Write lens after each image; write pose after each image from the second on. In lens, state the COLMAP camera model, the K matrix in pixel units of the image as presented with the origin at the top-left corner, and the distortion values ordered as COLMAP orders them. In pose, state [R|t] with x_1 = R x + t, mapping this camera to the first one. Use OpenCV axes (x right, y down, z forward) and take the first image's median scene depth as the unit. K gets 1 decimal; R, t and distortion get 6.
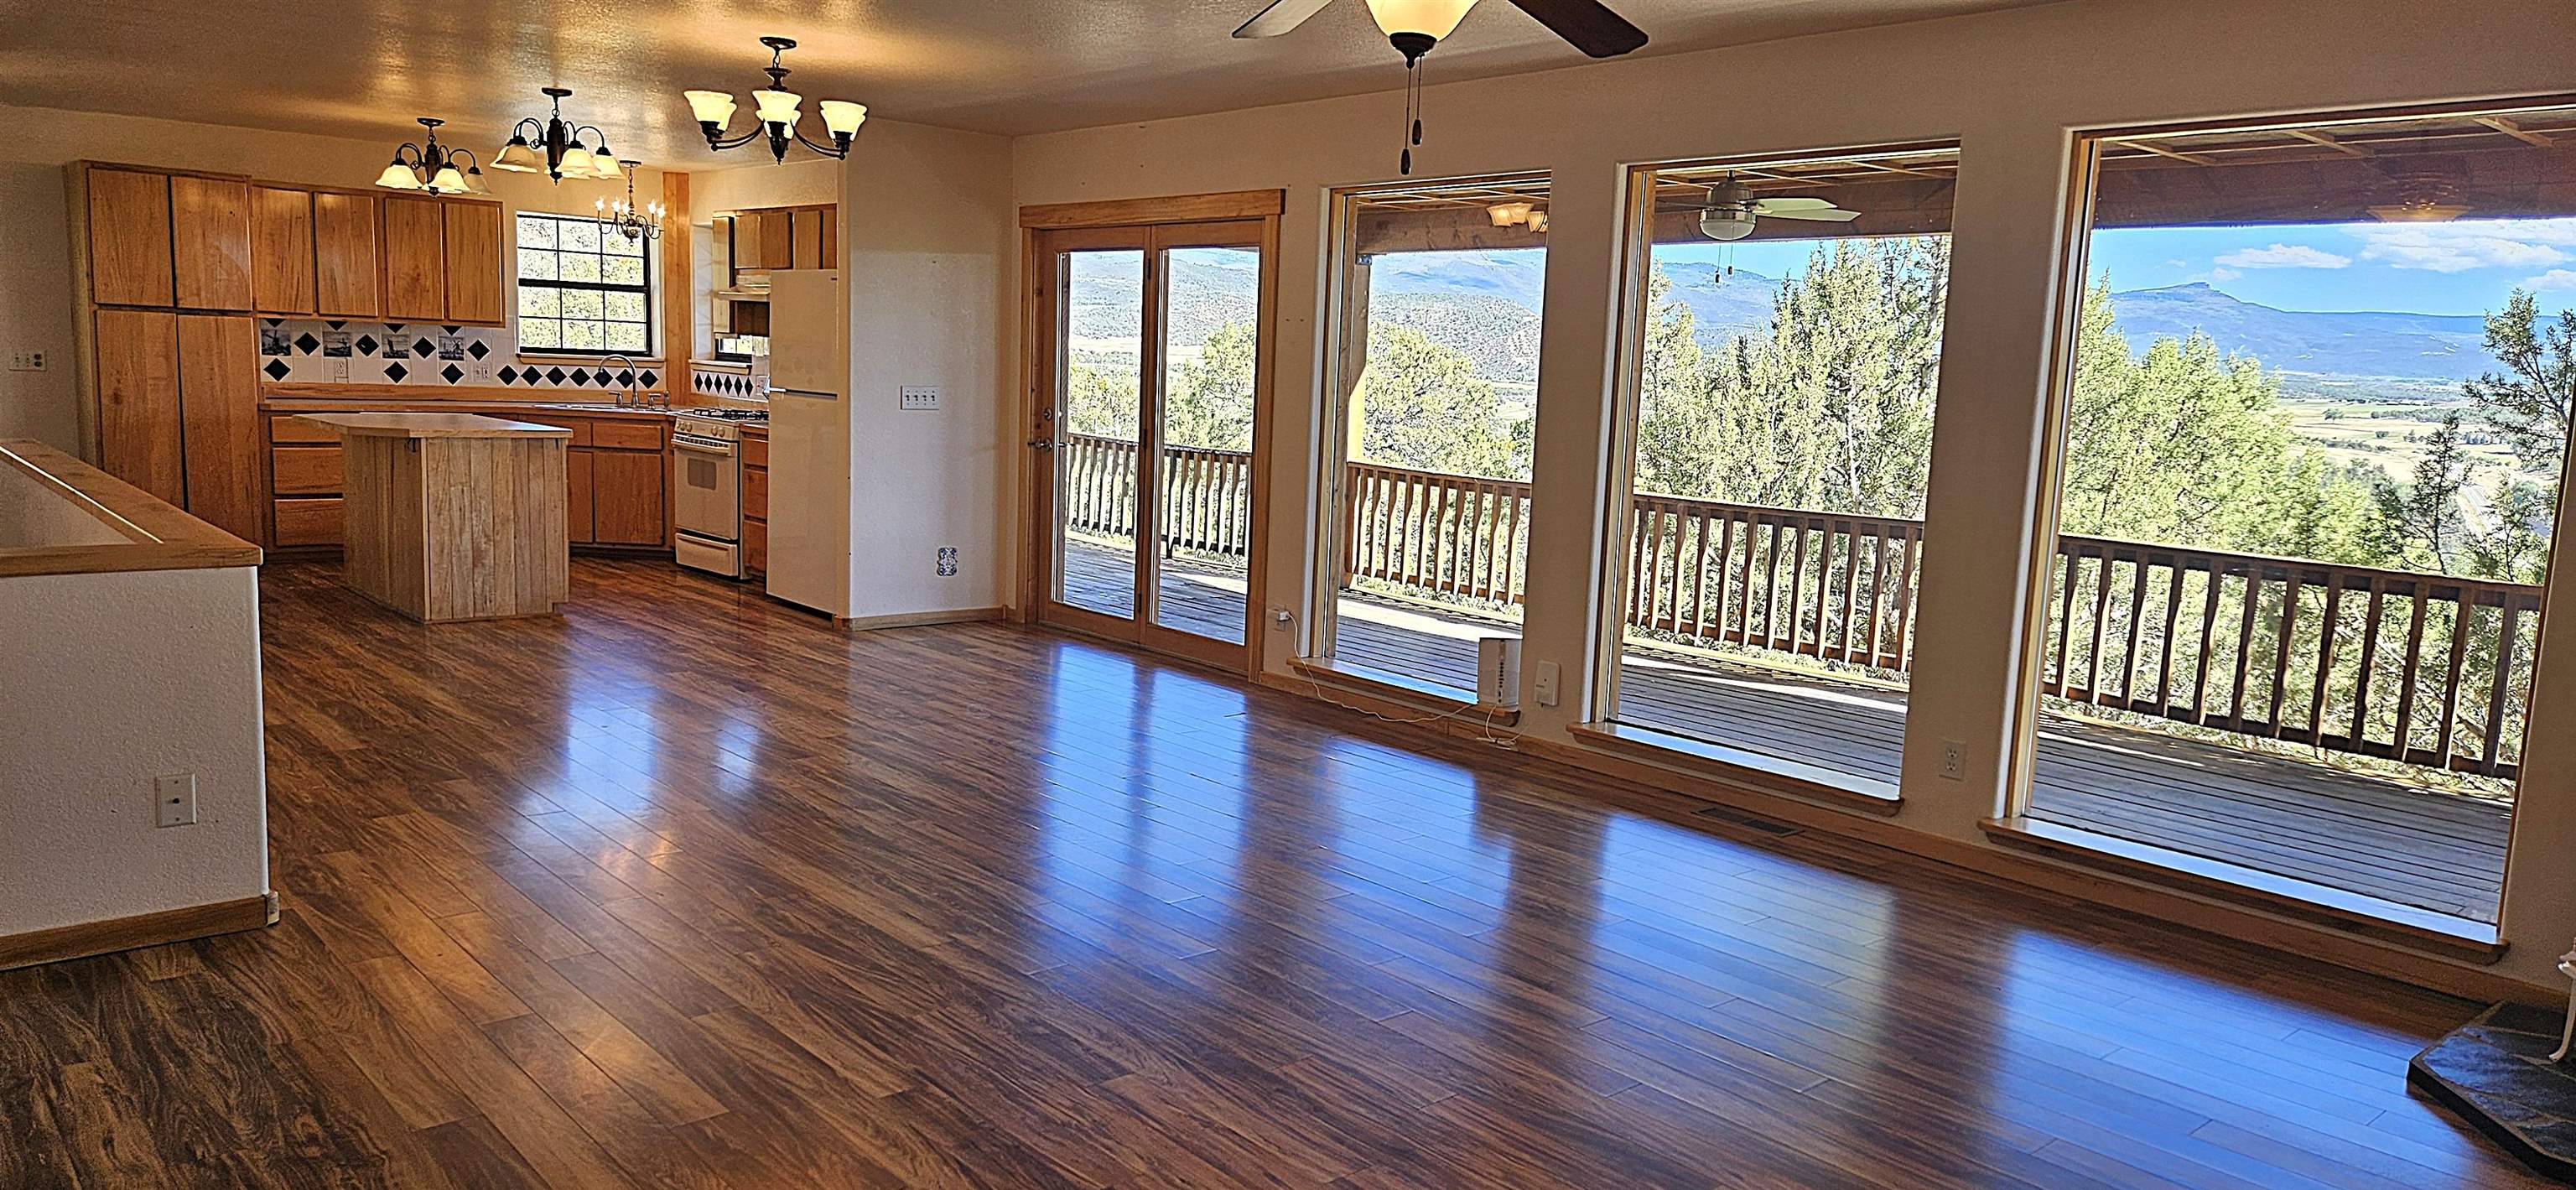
lens RADIAL K [[1741.8, 0, 1288.9], [0, 1741.8, 603.3], [0, 0, 1]] dist [0.069407, -0.057093]
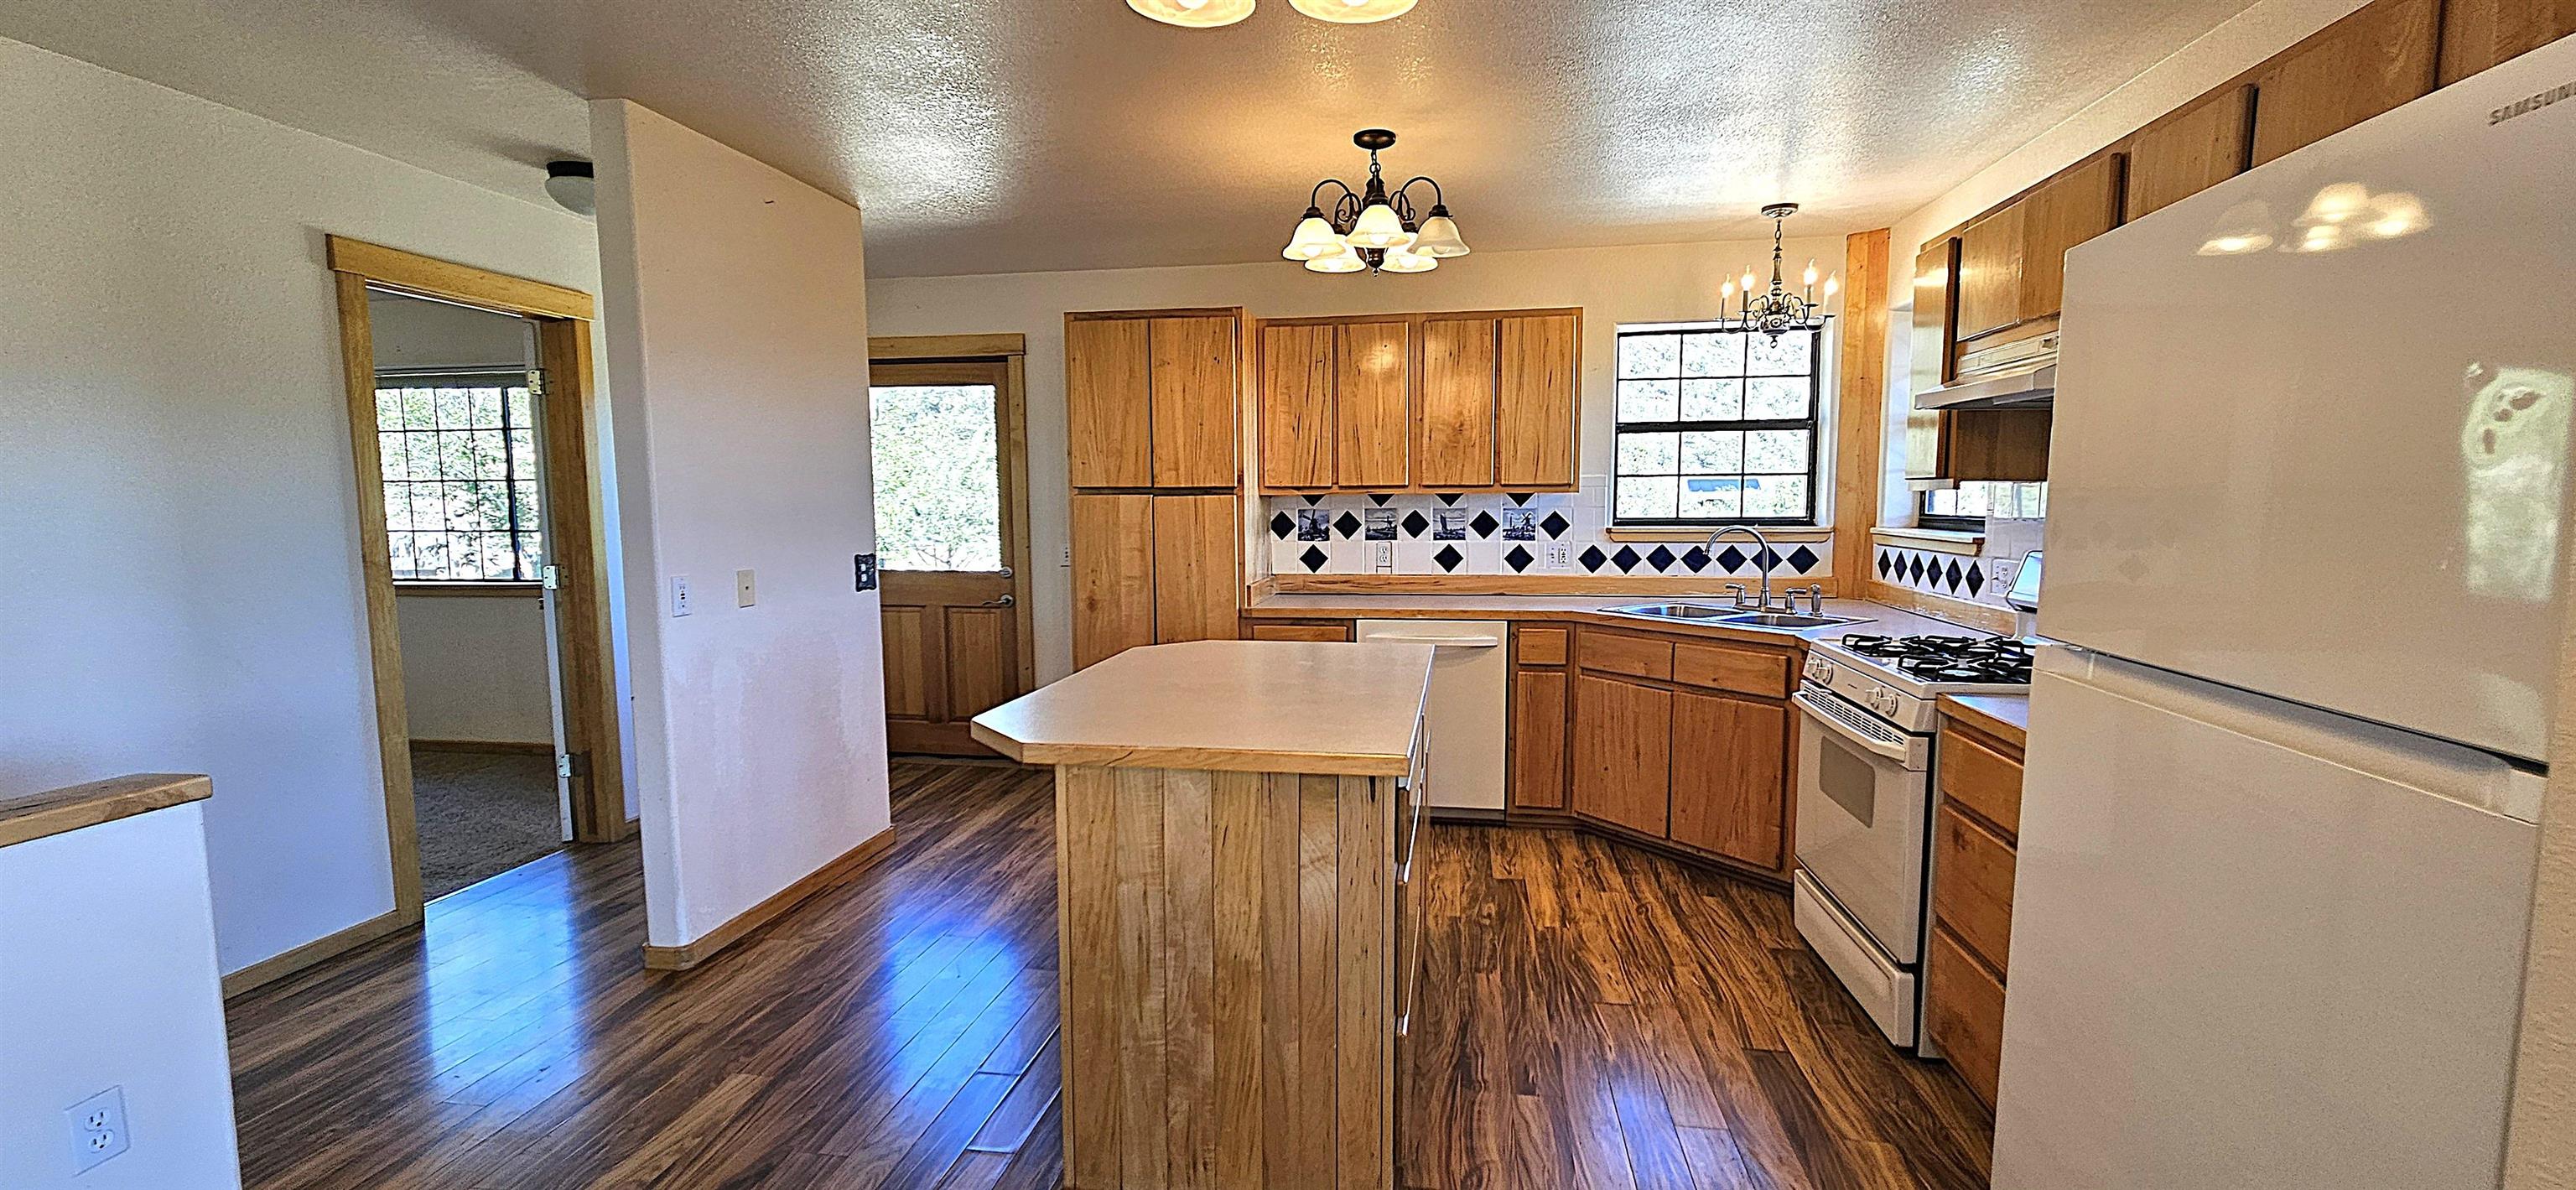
lens RADIAL K [[1053.1, 0, 1297.2], [0, 1053.1, 600.5], [0, 0, 1]] dist [-0.001003, -0.000079]
pose [[0.640378, 0.029676, -0.767486, -0.200291], [-0.074303, 0.996960, -0.023448, -0.096591], [0.764457, 0.072042, 0.640637, 0.657776]]
